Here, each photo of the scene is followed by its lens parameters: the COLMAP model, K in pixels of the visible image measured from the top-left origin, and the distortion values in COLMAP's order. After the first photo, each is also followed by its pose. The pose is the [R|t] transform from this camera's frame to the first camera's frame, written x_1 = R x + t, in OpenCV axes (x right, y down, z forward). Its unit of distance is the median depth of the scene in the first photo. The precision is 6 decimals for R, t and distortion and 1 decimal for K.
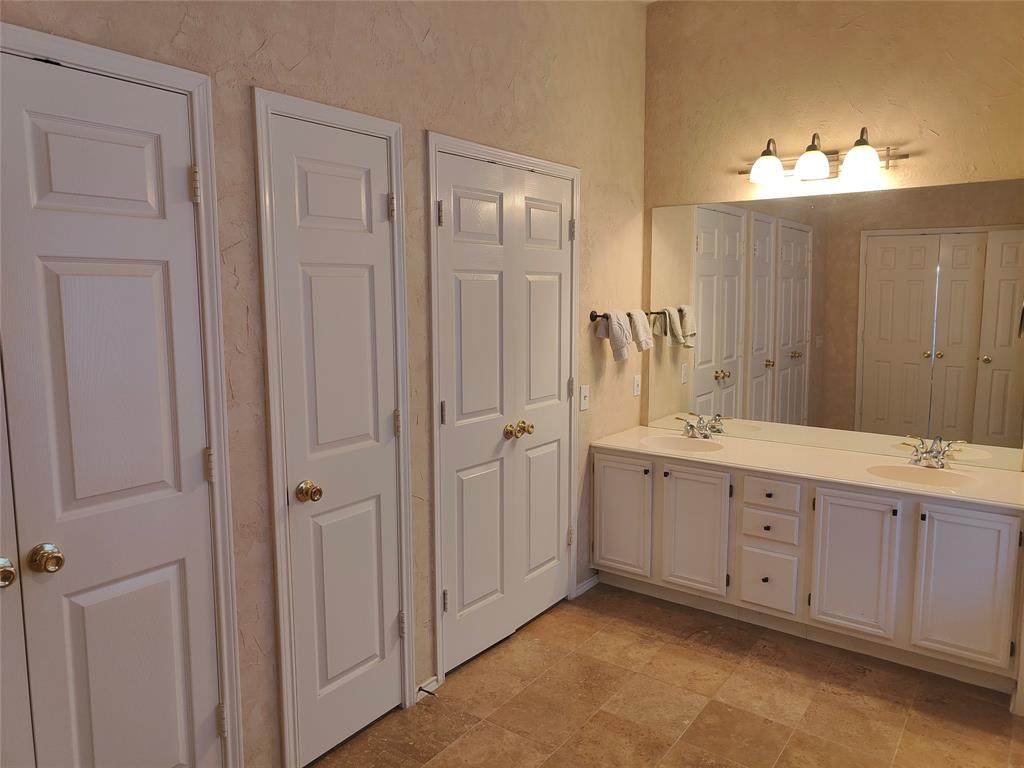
lens RADIAL K [[692.1, 0, 516.2], [0, 692.1, 388.8], [0, 0, 1]] dist [0.024877, -0.016360]
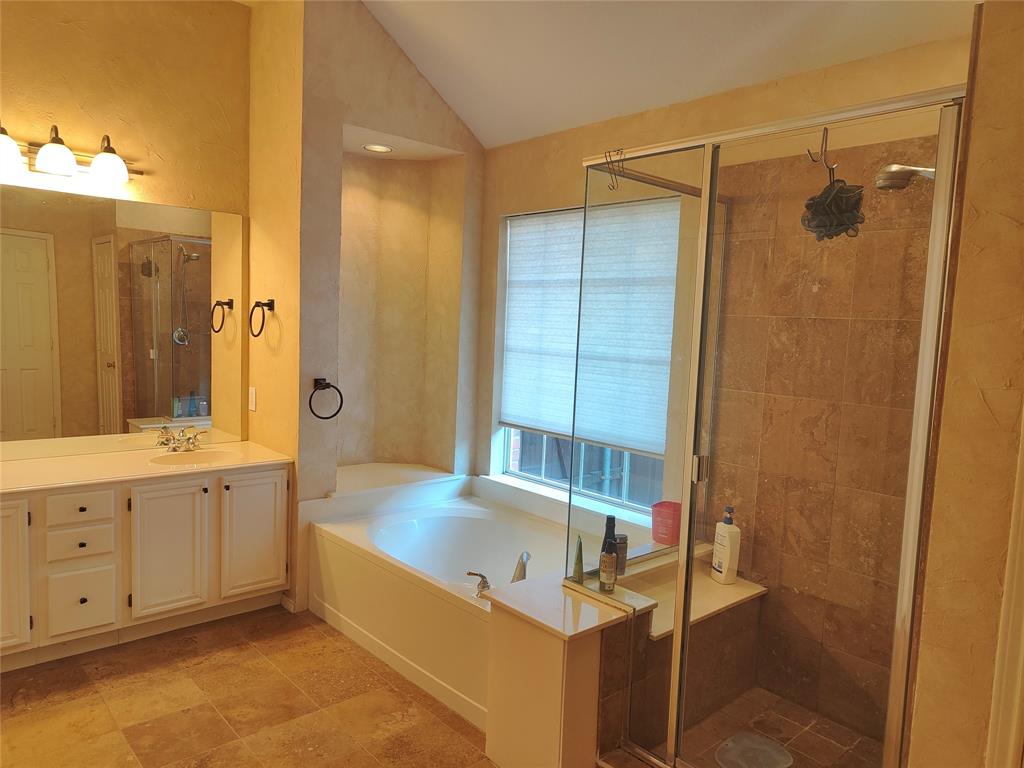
lens RADIAL K [[692.1, 0, 505.6], [0, 692.1, 391.6], [0, 0, 1]] dist [0.024877, -0.016360]
pose [[0.222199, -0.087265, 0.971088, -0.412506], [0.087848, 0.993727, 0.069199, -0.019160], [-0.971036, 0.069932, 0.228471, 0.225026]]
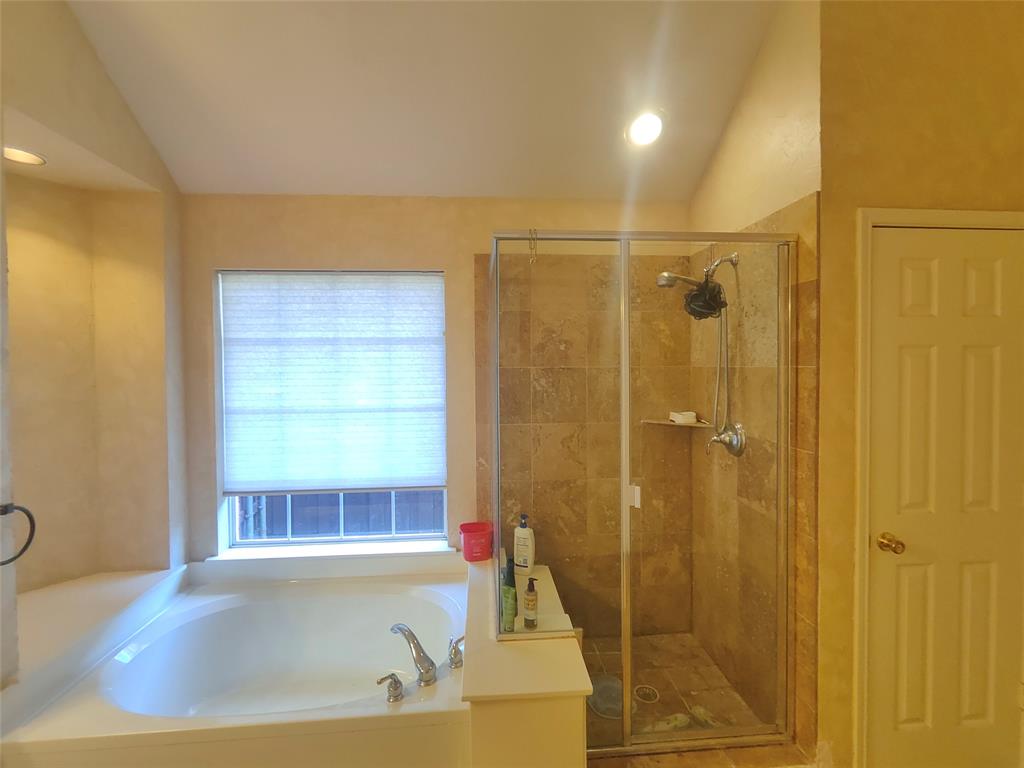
lens RADIAL K [[467.2, 0, 518.0], [0, 467.2, 375.4], [0, 0, 1]] dist [-0.004573, 0.002010]
pose [[-0.633947, -0.005364, 0.773358, -0.051766], [0.113970, 0.988410, 0.100281, -0.102328], [-0.764933, 0.151712, -0.625988, 0.668119]]
